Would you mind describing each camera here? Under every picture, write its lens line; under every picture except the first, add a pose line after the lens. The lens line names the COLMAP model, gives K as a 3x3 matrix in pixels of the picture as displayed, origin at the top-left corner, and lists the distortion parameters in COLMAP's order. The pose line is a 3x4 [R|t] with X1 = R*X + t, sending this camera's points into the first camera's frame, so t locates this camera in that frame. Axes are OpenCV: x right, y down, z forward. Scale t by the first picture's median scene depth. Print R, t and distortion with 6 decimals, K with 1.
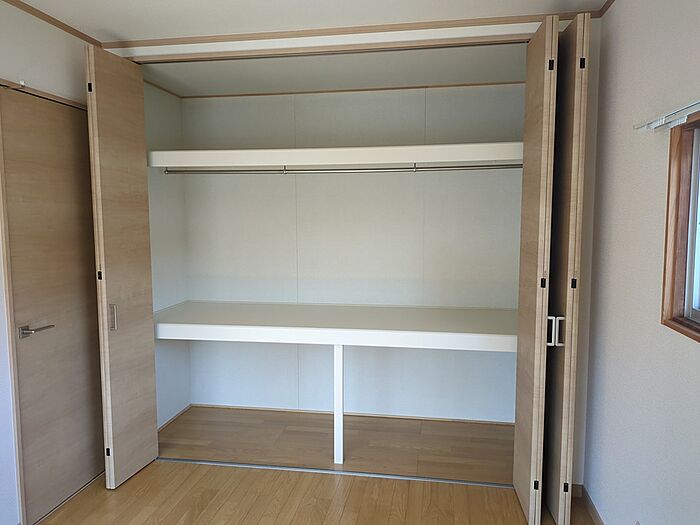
lens RADIAL K [[559.0, 0, 348.7], [0, 559.0, 260.8], [0, 0, 1]] dist [-0.004018, 0.000682]
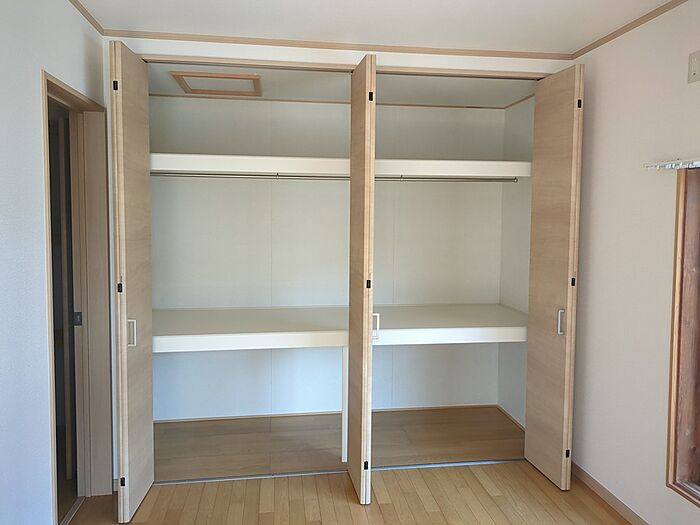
lens RADIAL K [[529.7, 0, 351.3], [0, 529.7, 263.8], [0, 0, 1]] dist [0.021797, 0.002075]
pose [[0.948657, -0.015639, 0.315921, -0.318657], [0.015994, 0.999871, 0.001470, -0.006035], [-0.315903, 0.003658, 0.948784, 0.051946]]
